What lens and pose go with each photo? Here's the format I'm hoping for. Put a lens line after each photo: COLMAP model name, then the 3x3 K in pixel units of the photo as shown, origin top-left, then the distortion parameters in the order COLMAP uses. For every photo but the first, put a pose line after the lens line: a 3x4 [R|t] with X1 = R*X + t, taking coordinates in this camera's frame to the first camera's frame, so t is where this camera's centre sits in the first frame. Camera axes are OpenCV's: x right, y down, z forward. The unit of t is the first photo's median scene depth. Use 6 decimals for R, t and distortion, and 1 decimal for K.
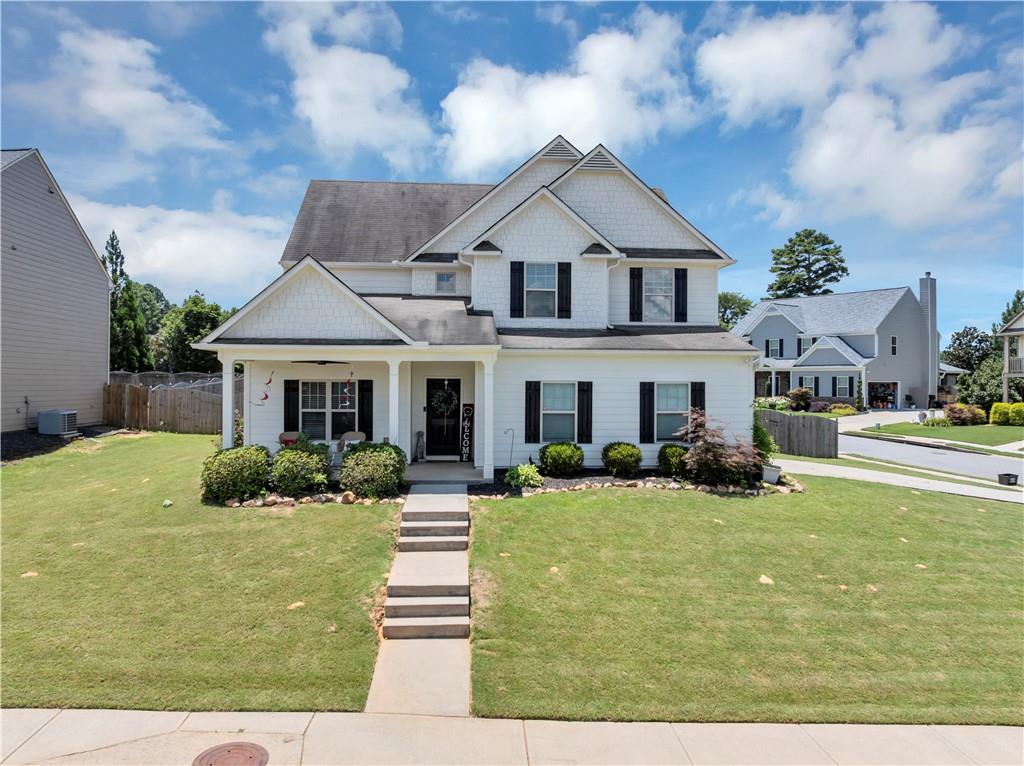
lens RADIAL K [[730.8, 0, 512.0], [0, 730.8, 383.0], [0, 0, 1]] dist [-0.059730, -0.001695]
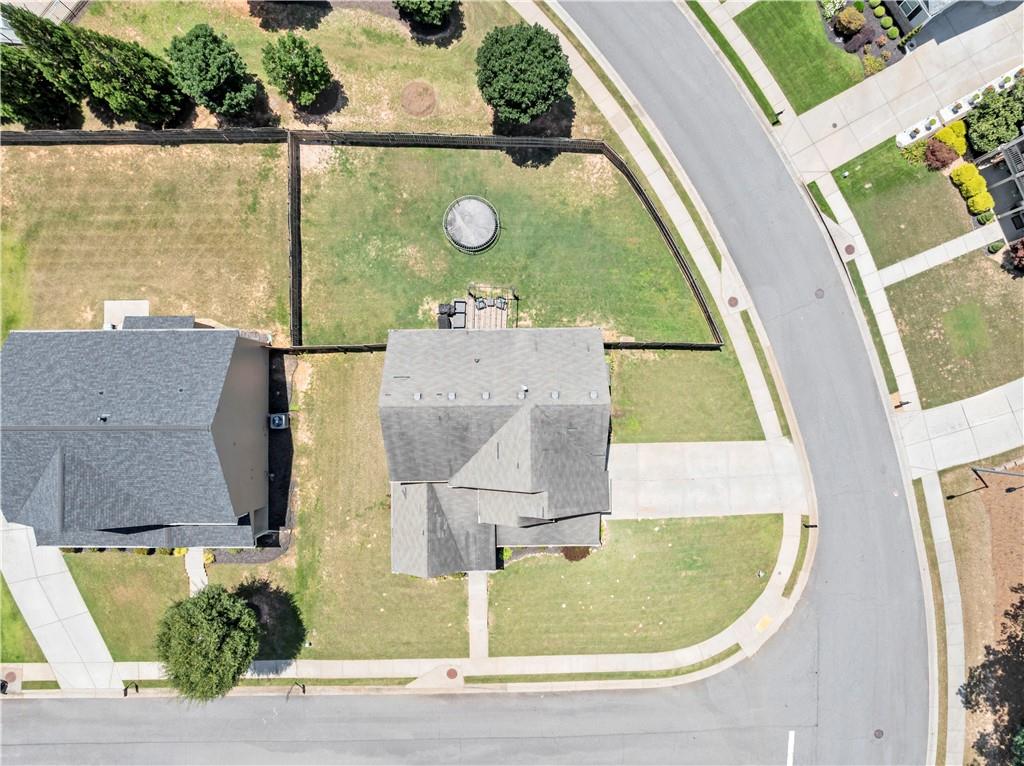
lens RADIAL K [[718.7, 0, 514.6], [0, 718.7, 378.2], [0, 0, 1]] dist [-0.058717, 0.030507]
pose [[0.997974, 0.063204, -0.007315, 0.023978], [0.004625, 0.042599, 0.999082, -2.343861], [0.063458, -0.997091, 0.042220, 1.320774]]
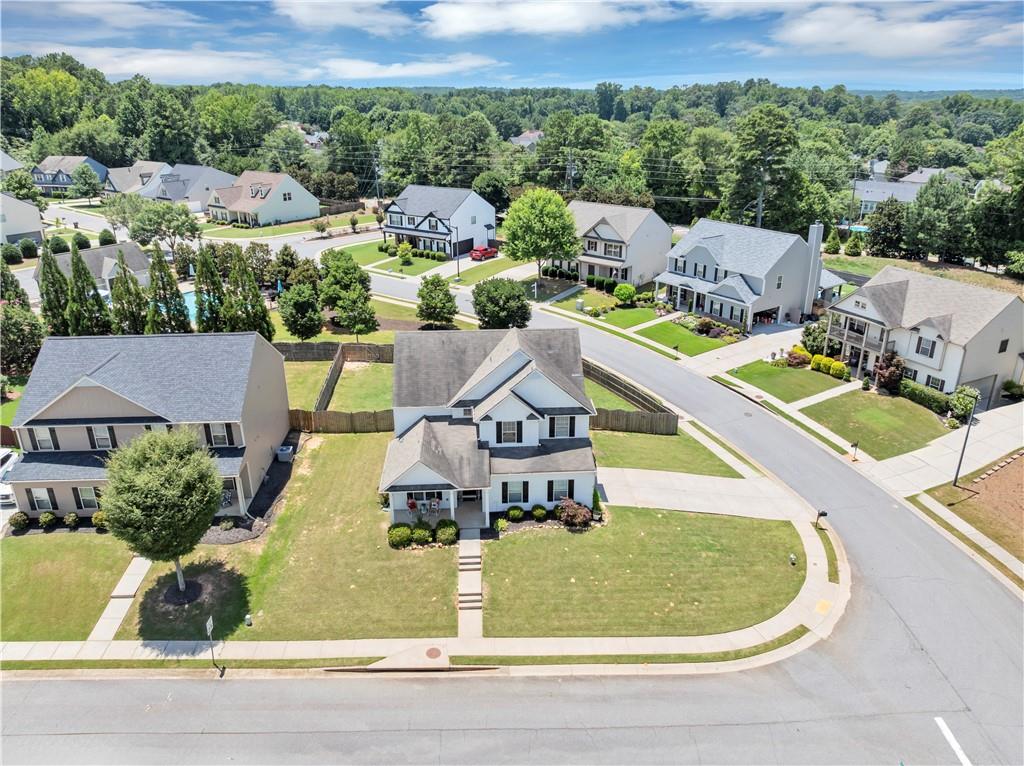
lens RADIAL K [[718.7, 0, 514.6], [0, 718.7, 378.2], [0, 0, 1]] dist [-0.058717, 0.030507]
pose [[0.999906, -0.002829, -0.013405, 0.087709], [0.007593, 0.928872, 0.370324, -1.137831], [0.011404, -0.370391, 0.928806, -1.065047]]
